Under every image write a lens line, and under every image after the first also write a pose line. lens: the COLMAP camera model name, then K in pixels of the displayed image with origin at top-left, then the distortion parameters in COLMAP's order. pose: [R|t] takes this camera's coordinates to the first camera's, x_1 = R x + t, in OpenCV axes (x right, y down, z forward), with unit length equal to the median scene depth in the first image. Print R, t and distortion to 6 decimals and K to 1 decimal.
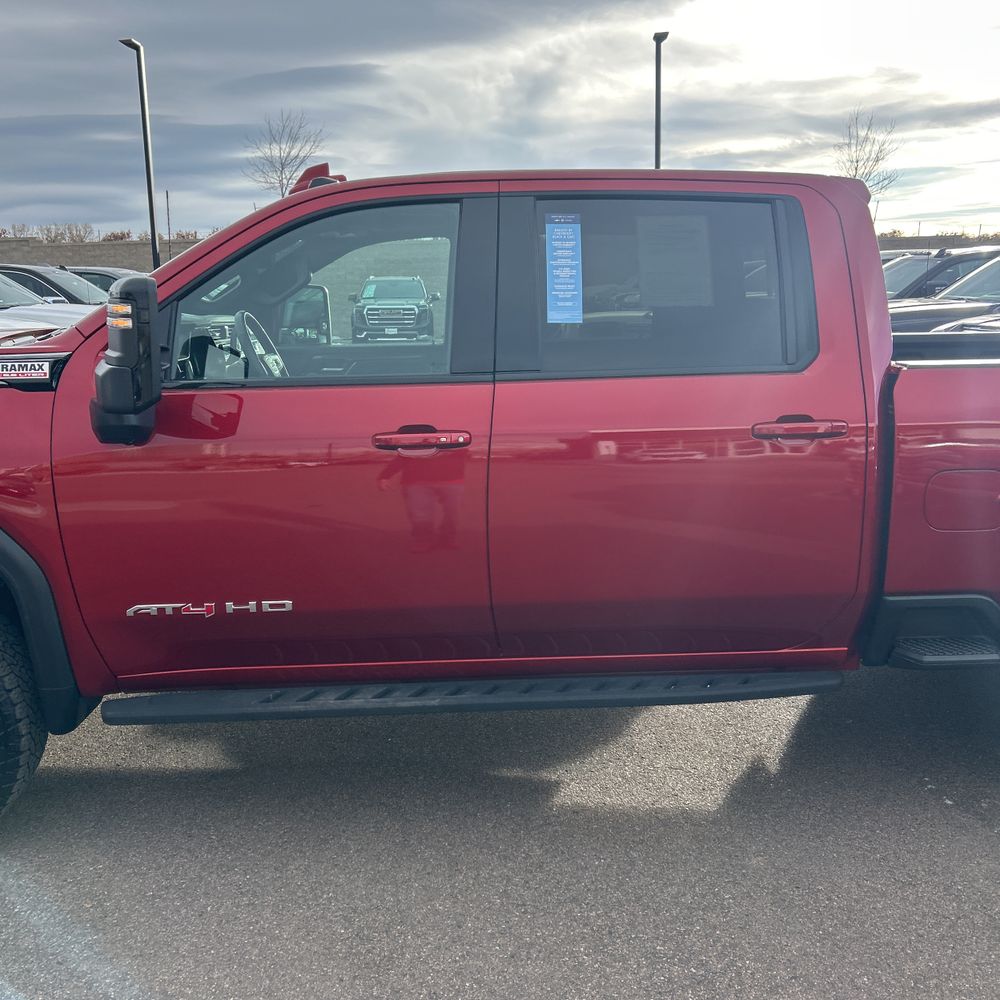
lens RADIAL K [[994.3, 0, 502.1], [0, 994.3, 490.6], [0, 0, 1]] dist [0.048272, -0.019457]
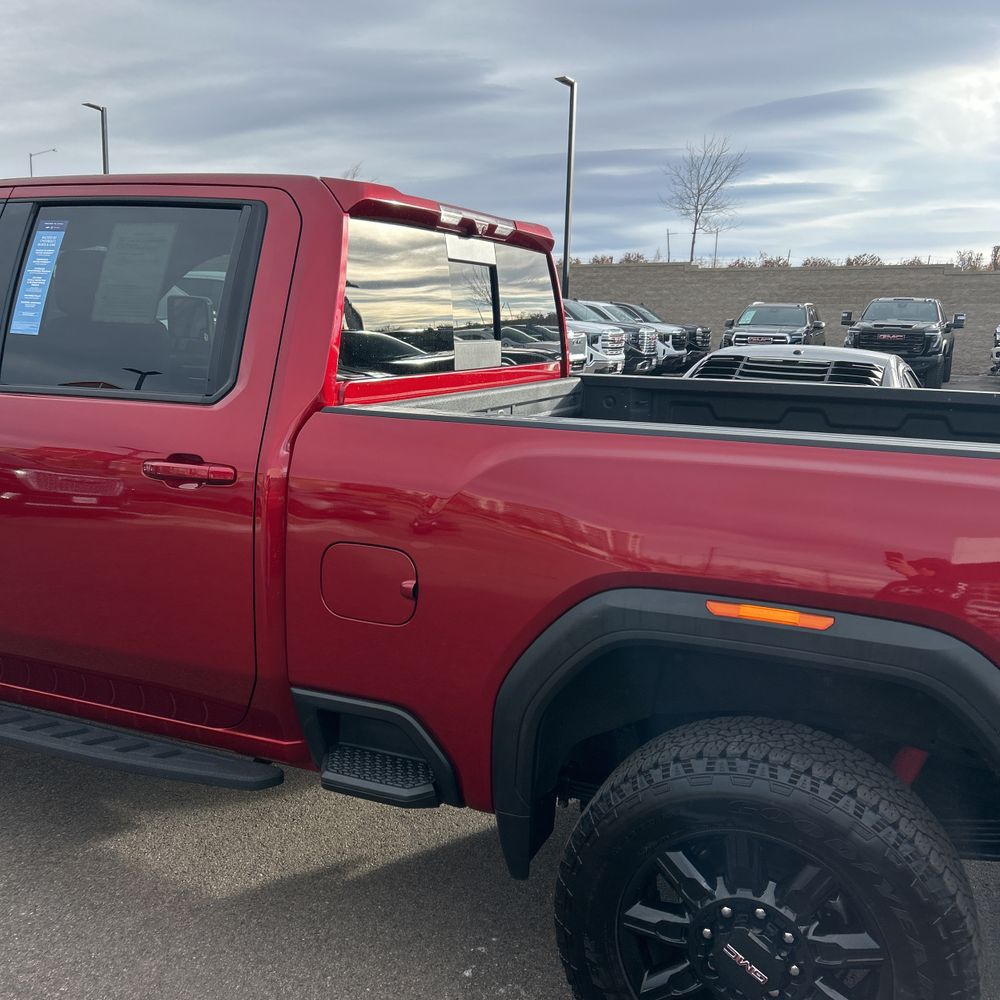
lens RADIAL K [[1004.1, 0, 506.9], [0, 1004.1, 490.8], [0, 0, 1]] dist [0.030063, -0.025255]
pose [[0.901334, 0.110504, -0.418791, 0.550834], [-0.121060, 0.992644, 0.001374, -0.048151], [0.415862, 0.049460, 0.908082, 0.203606]]
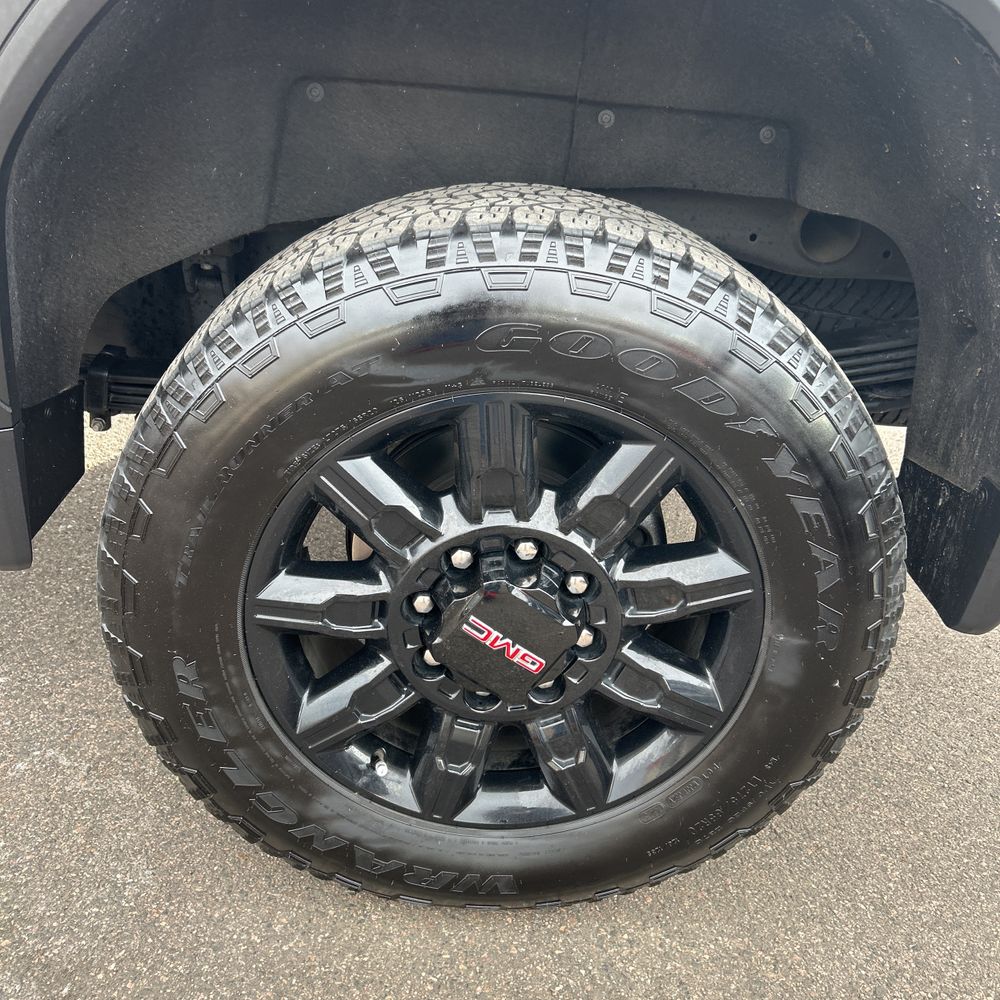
lens RADIAL K [[994.3, 0, 502.1], [0, 994.3, 490.6], [0, 0, 1]] dist [0.048272, -0.019457]
pose [[0.994150, 0.102745, 0.033305, 0.471109], [-0.107845, 0.961249, 0.253712, 0.054147], [-0.005947, -0.255820, 0.966706, 0.448936]]
